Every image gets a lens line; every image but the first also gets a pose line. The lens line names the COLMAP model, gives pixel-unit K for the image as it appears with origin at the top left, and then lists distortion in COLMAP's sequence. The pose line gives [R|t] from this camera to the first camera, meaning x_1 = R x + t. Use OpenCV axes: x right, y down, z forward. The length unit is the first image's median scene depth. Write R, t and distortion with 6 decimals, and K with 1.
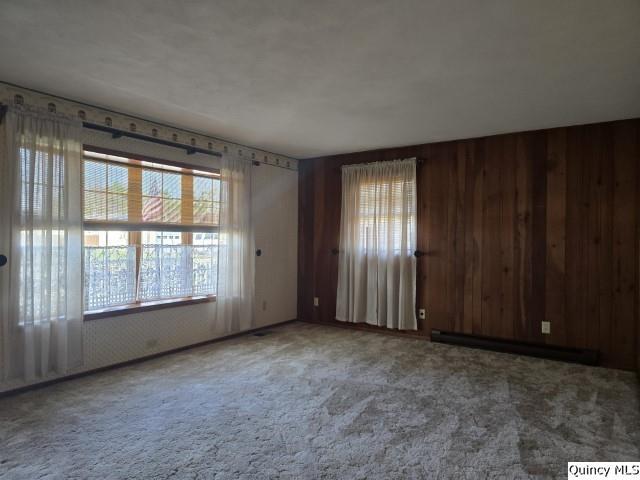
lens RADIAL K [[419.4, 0, 320.0], [0, 419.4, 240.0], [0, 0, 1]] dist [0.037799, -0.002835]
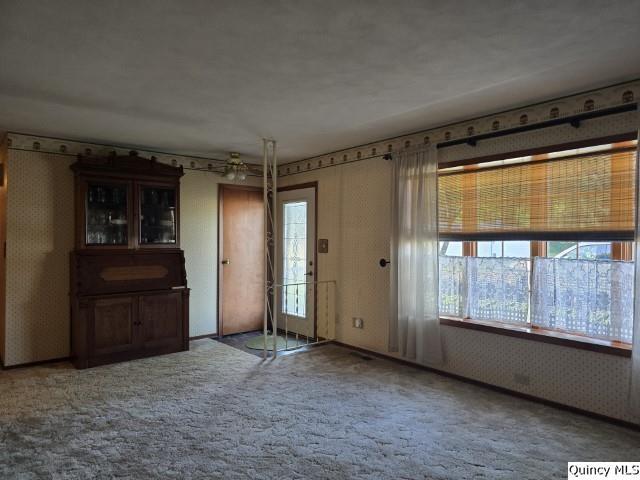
lens RADIAL K [[419.4, 0, 320.0], [0, 419.4, 240.0], [0, 0, 1]] dist [0.037799, -0.002835]
pose [[-0.253303, -0.014391, -0.967280, 0.533866], [-0.010390, 0.999872, -0.012155, -0.008532], [0.967331, 0.006971, -0.253420, 0.896476]]
